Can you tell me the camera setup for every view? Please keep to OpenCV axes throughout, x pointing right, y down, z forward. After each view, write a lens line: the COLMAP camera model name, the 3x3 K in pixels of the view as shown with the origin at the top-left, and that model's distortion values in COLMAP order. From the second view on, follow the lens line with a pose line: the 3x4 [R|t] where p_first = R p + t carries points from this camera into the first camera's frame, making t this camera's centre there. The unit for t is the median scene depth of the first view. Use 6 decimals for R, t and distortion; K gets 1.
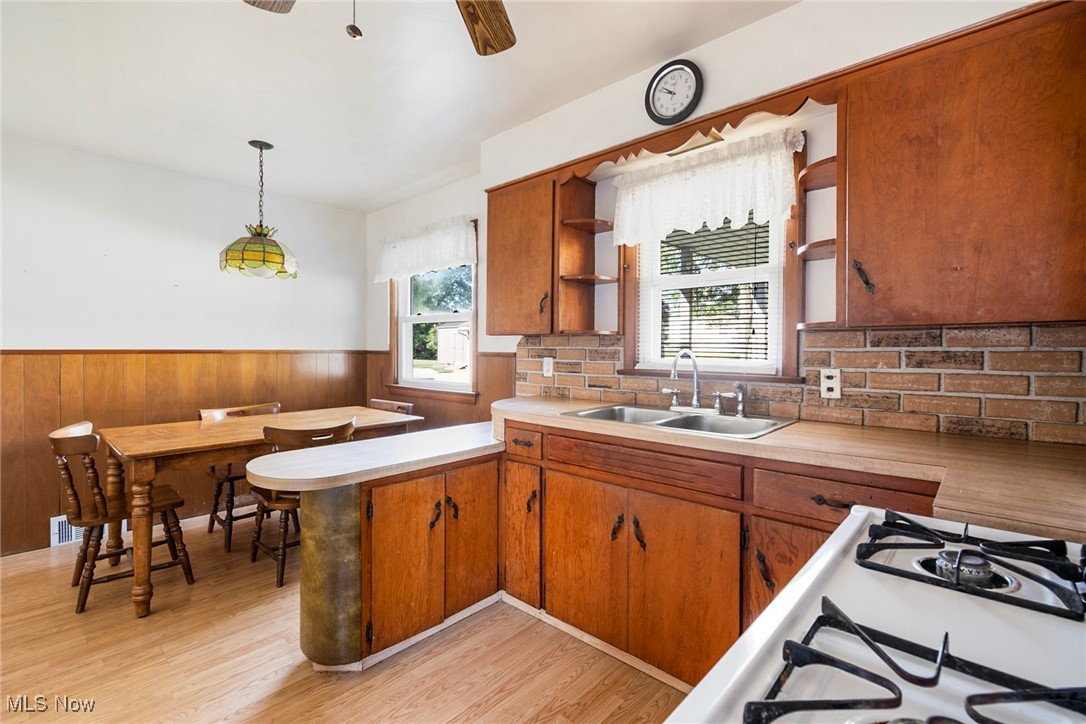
lens RADIAL K [[482.7, 0, 540.2], [0, 482.7, 349.8], [0, 0, 1]] dist [0.011917, -0.008185]
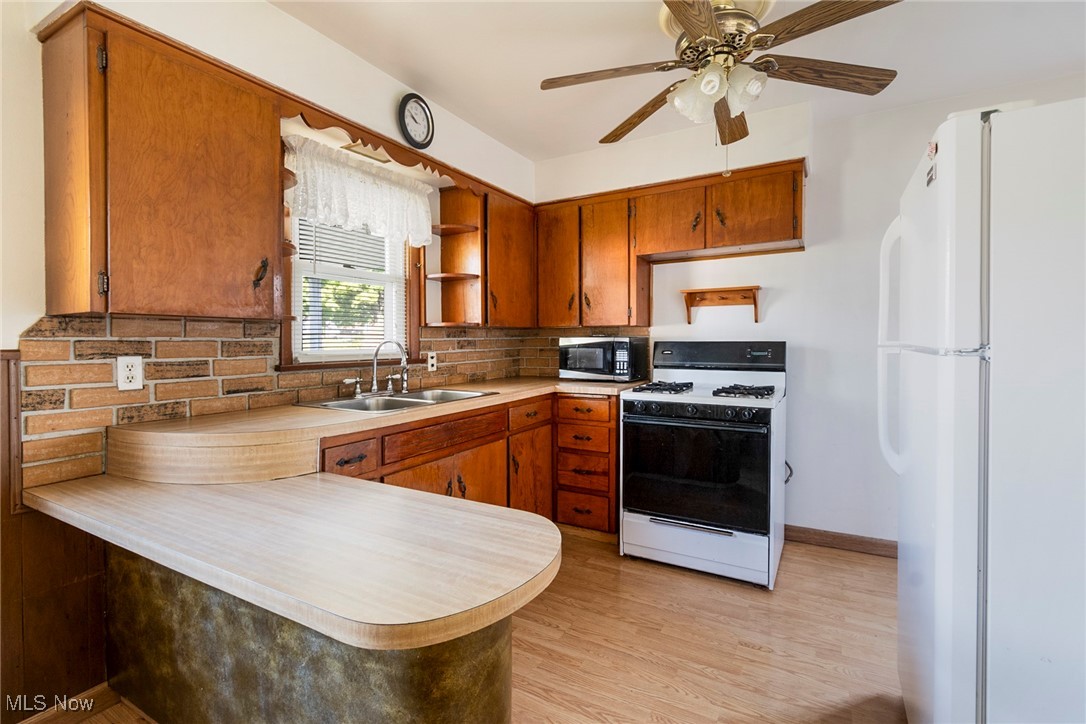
lens RADIAL K [[499.3, 0, 546.2], [0, 499.3, 344.1], [0, 0, 1]] dist [0.002195, -0.000050]
pose [[-0.231864, -0.010451, 0.972692, -0.718961], [0.008112, 0.999887, 0.012676, -0.001842], [-0.972714, 0.010829, -0.231753, 0.711691]]
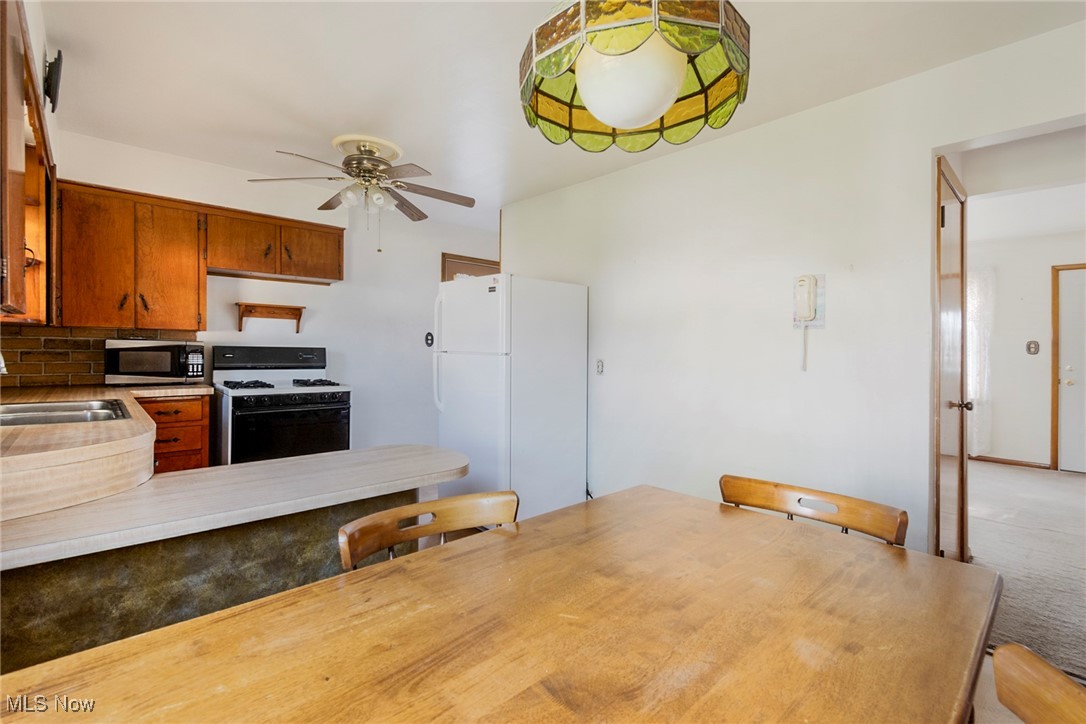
lens RADIAL K [[482.7, 0, 540.2], [0, 482.7, 349.8], [0, 0, 1]] dist [0.011917, -0.008185]
pose [[-0.997441, -0.021900, 0.068051, -0.569440], [-0.021660, 0.999756, 0.004267, -0.004653], [-0.068128, 0.002782, -0.997673, 1.396554]]
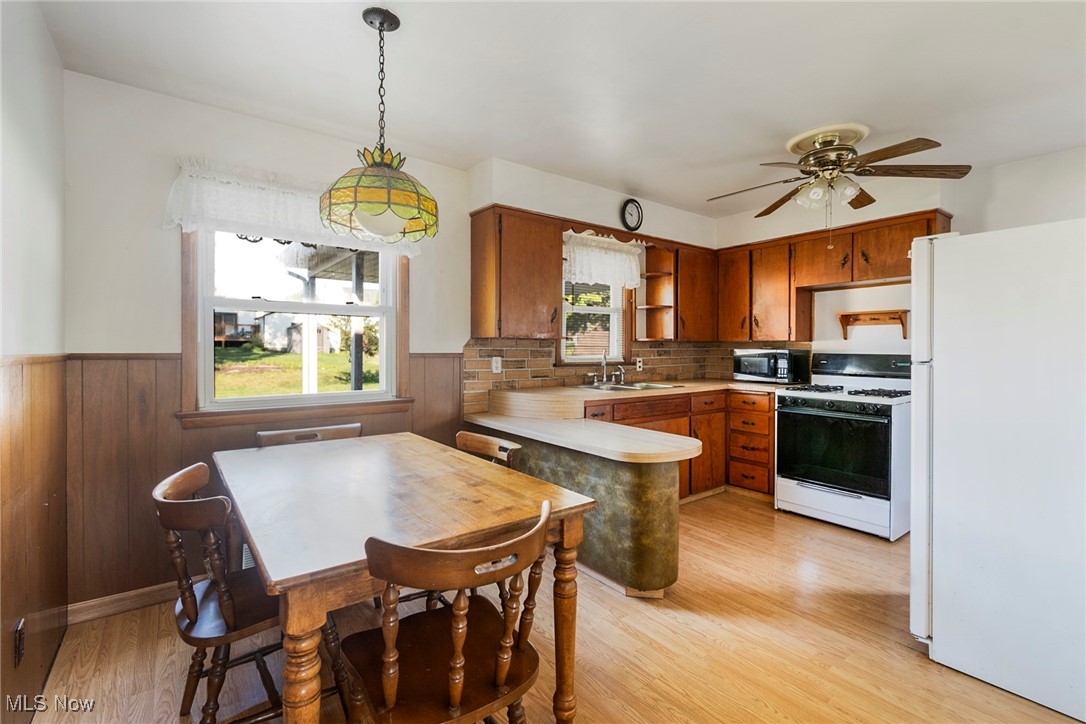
lens RADIAL K [[494.9, 0, 542.4], [0, 494.9, 339.4], [0, 0, 1]] dist [0.002915, 0.000143]
pose [[0.173881, 0.012325, 0.984690, -1.243132], [-0.001371, 0.999924, -0.012273, -0.013022], [-0.984766, 0.000784, 0.173885, 0.732940]]
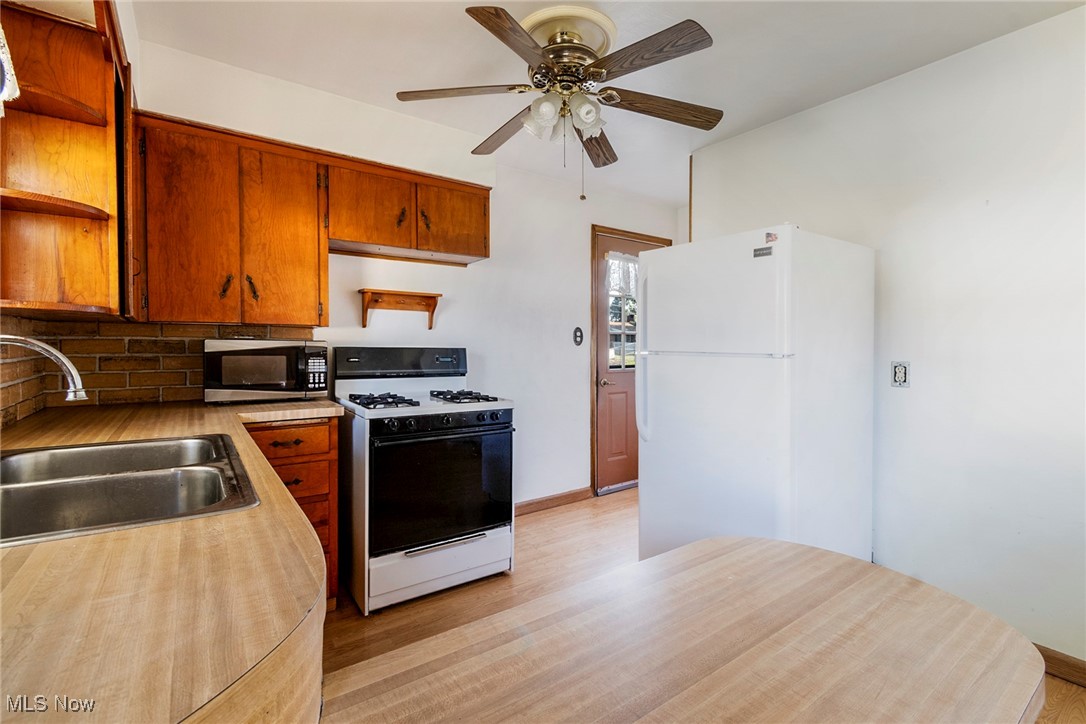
lens RADIAL K [[490.4, 0, 541.2], [0, 490.4, 350.8], [0, 0, 1]] dist [-0.000085, -0.000605]
pose [[-0.980957, -0.014089, 0.193711, -0.206921], [-0.012146, 0.999863, 0.011215, 0.000801], [-0.193842, 0.008649, -0.980995, 1.046602]]
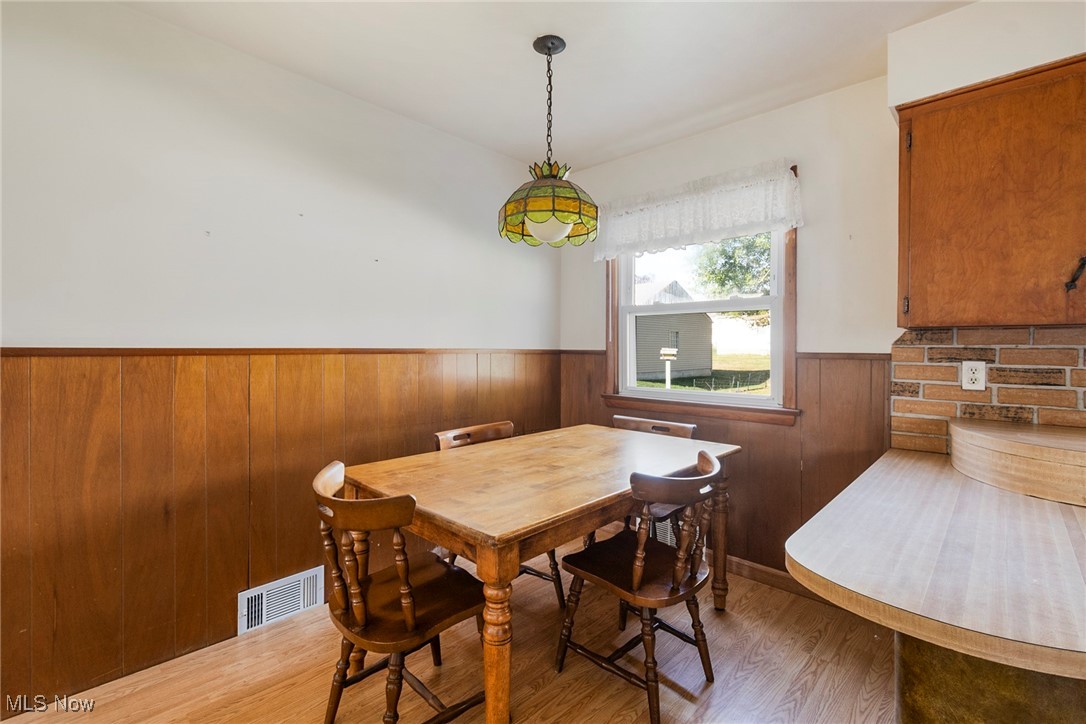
lens RADIAL K [[482.7, 0, 540.2], [0, 482.7, 349.8], [0, 0, 1]] dist [0.011917, -0.008185]
pose [[0.999756, 0.001546, -0.022018, -0.608835], [-0.001549, 0.999999, -0.000137, 0.001325], [0.022018, 0.000171, 0.999758, 0.344656]]
